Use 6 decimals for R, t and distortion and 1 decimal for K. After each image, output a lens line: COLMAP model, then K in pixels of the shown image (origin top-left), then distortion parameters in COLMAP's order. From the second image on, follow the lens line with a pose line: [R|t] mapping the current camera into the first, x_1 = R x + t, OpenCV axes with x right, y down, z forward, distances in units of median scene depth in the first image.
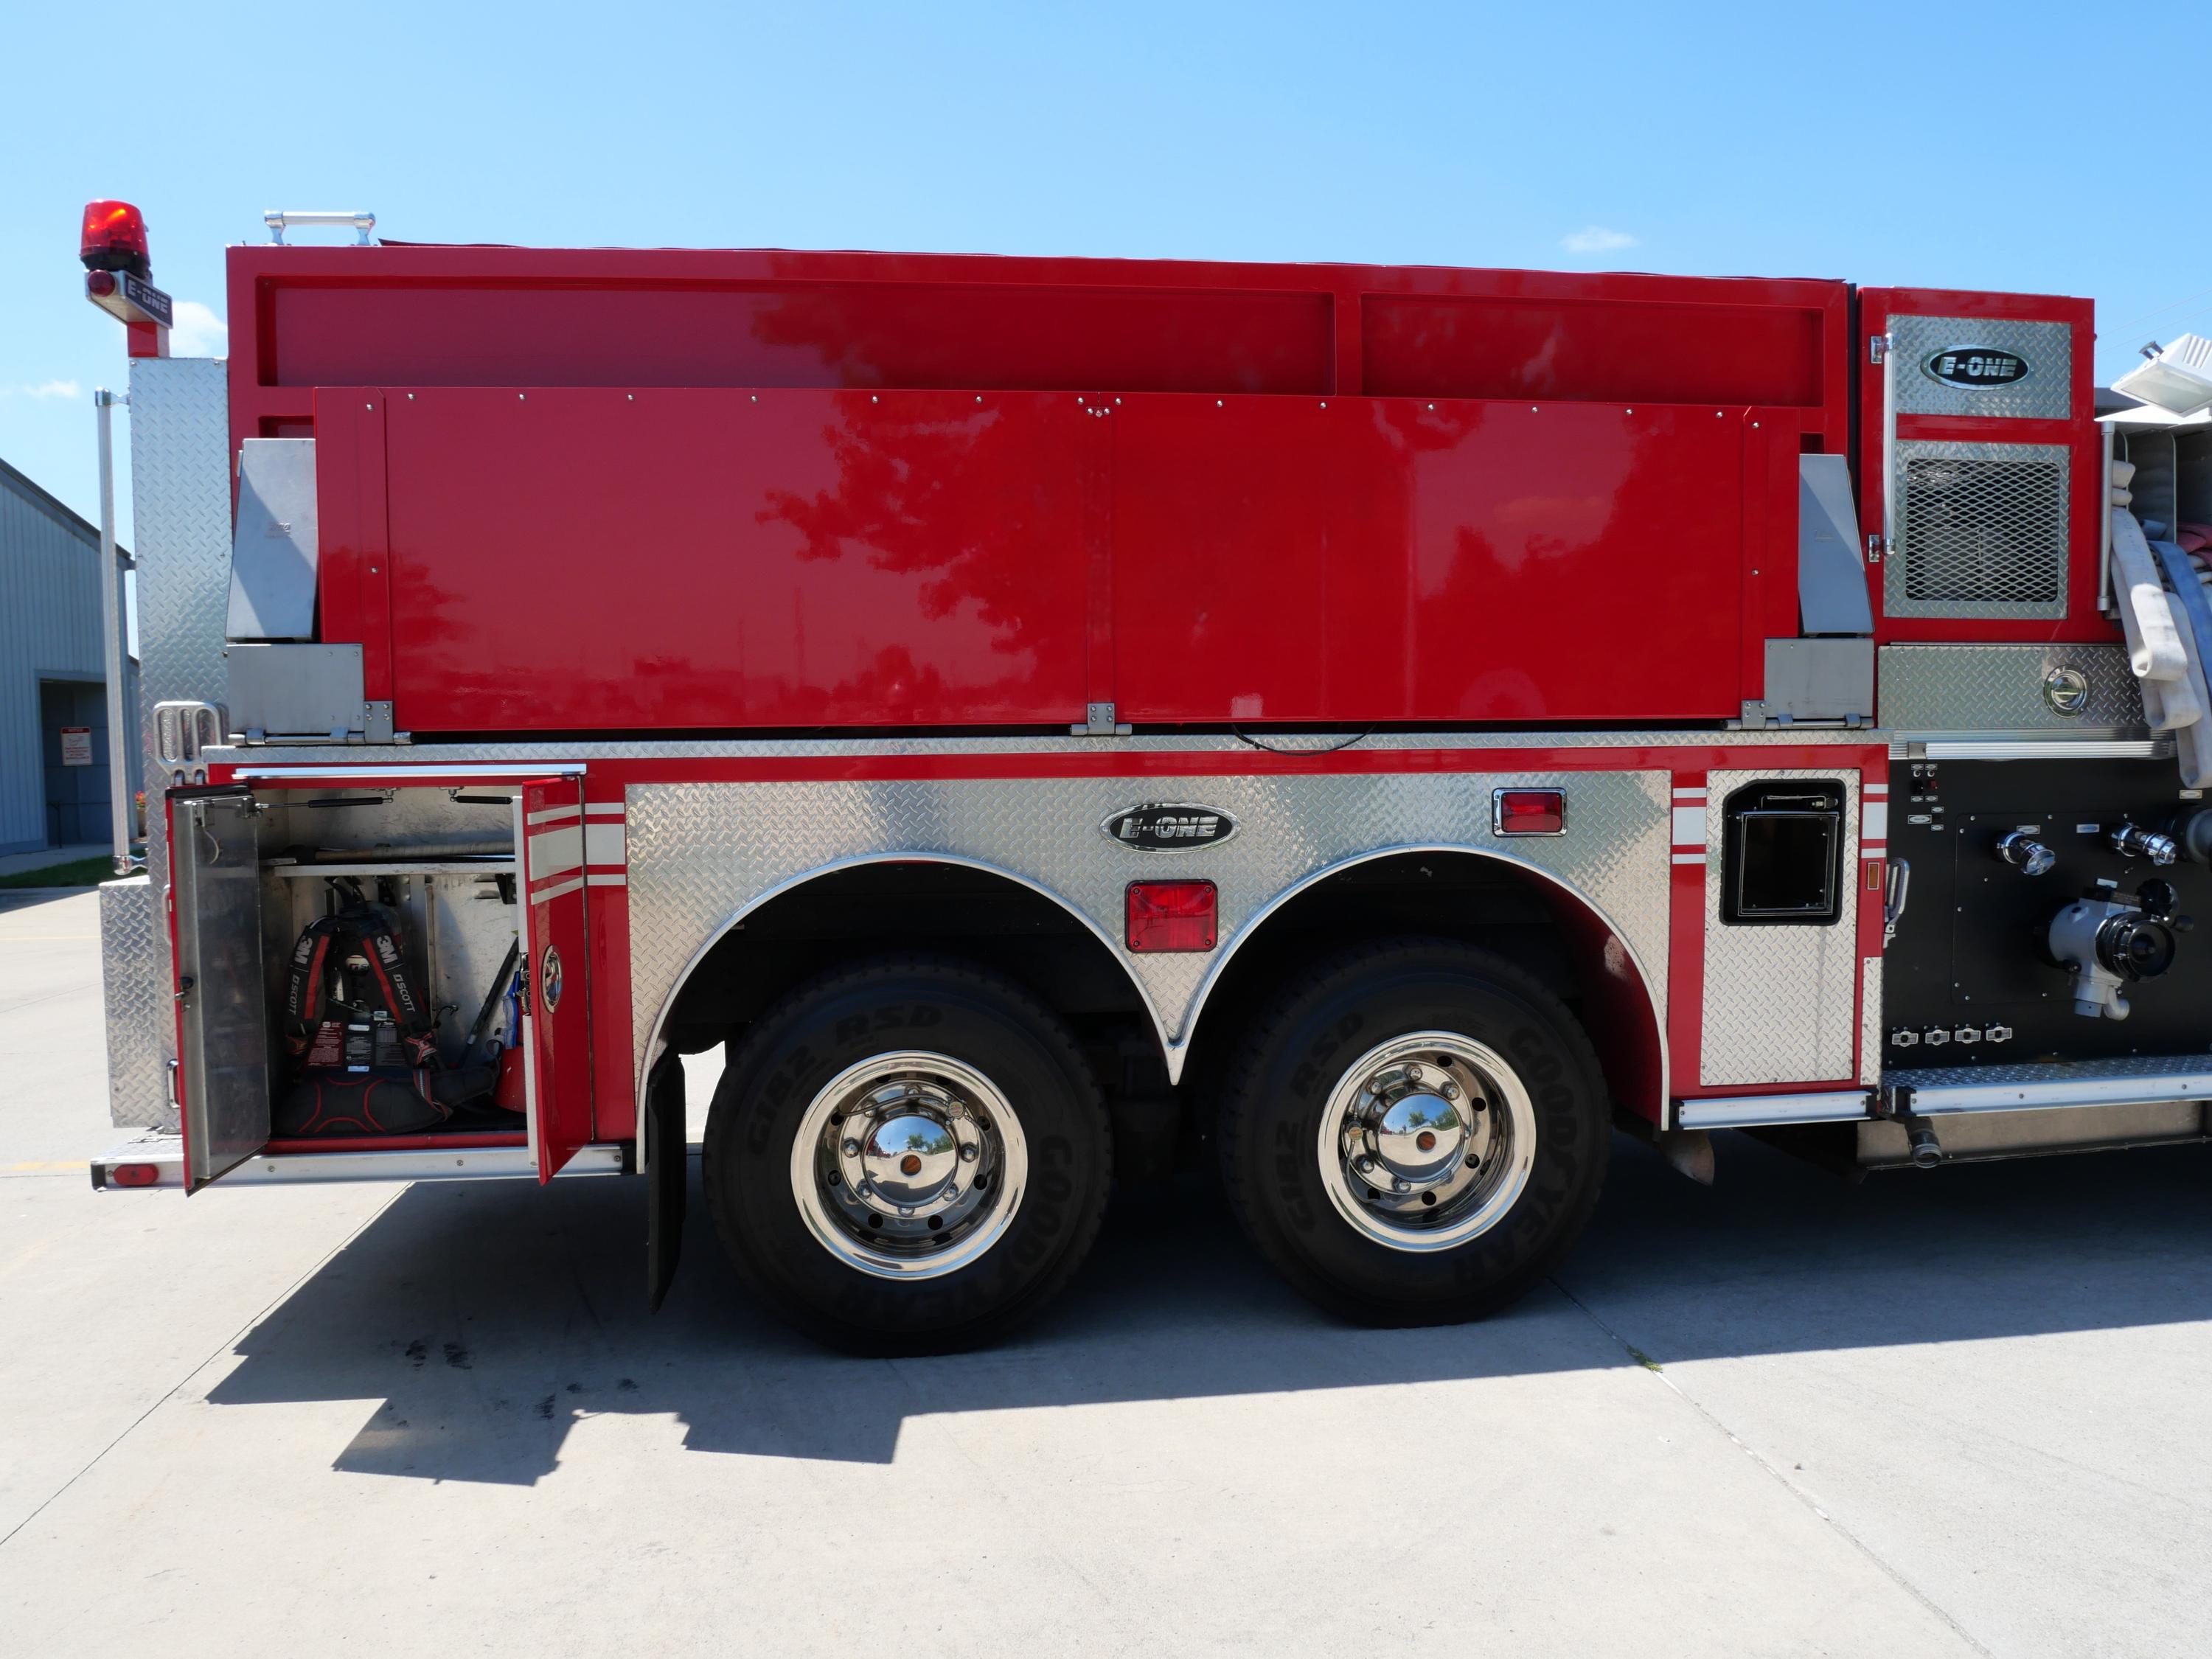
lens RADIAL K [[1612.9, 0, 1102.8], [0, 1612.9, 824.0], [0, 0, 1]] dist [-0.070227, 0.023542]
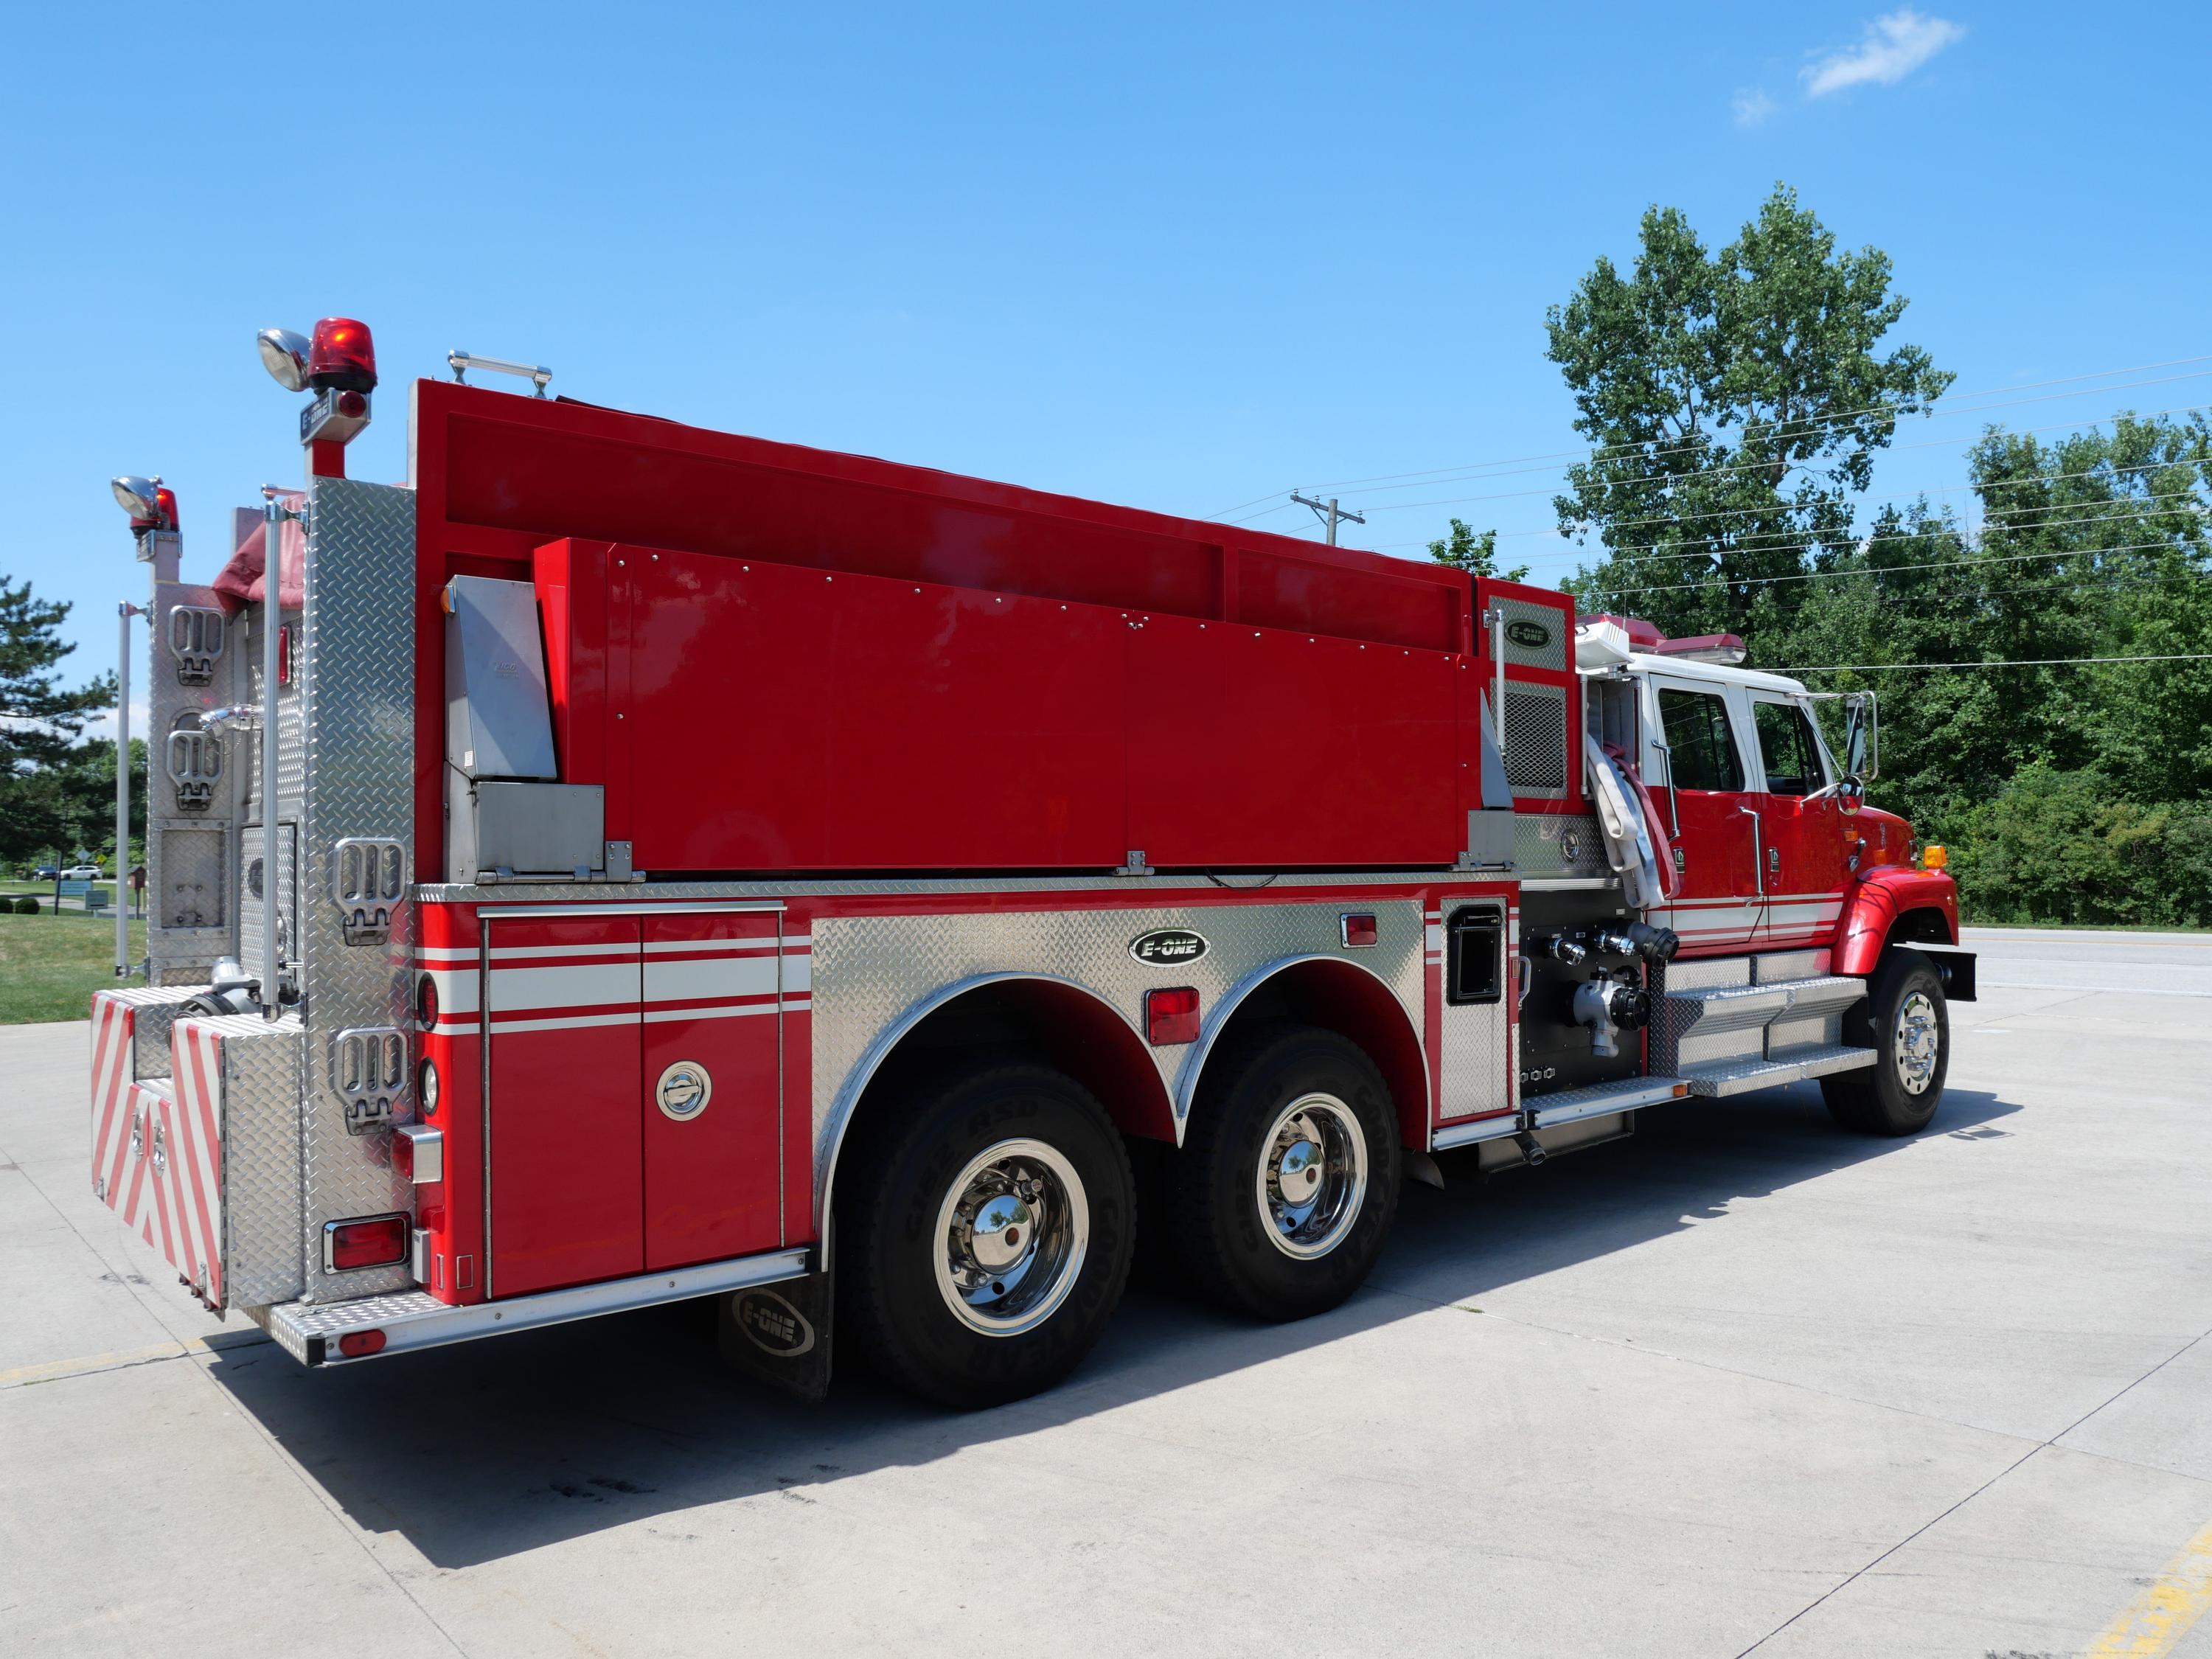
lens RADIAL K [[1612.9, 0, 1102.8], [0, 1612.9, 824.0], [0, 0, 1]] dist [-0.070227, 0.023542]
pose [[0.825983, 0.018697, 0.563385, -0.708801], [0.029520, 0.996644, -0.076355, 0.000840], [-0.562922, 0.079699, 0.822658, -0.038296]]
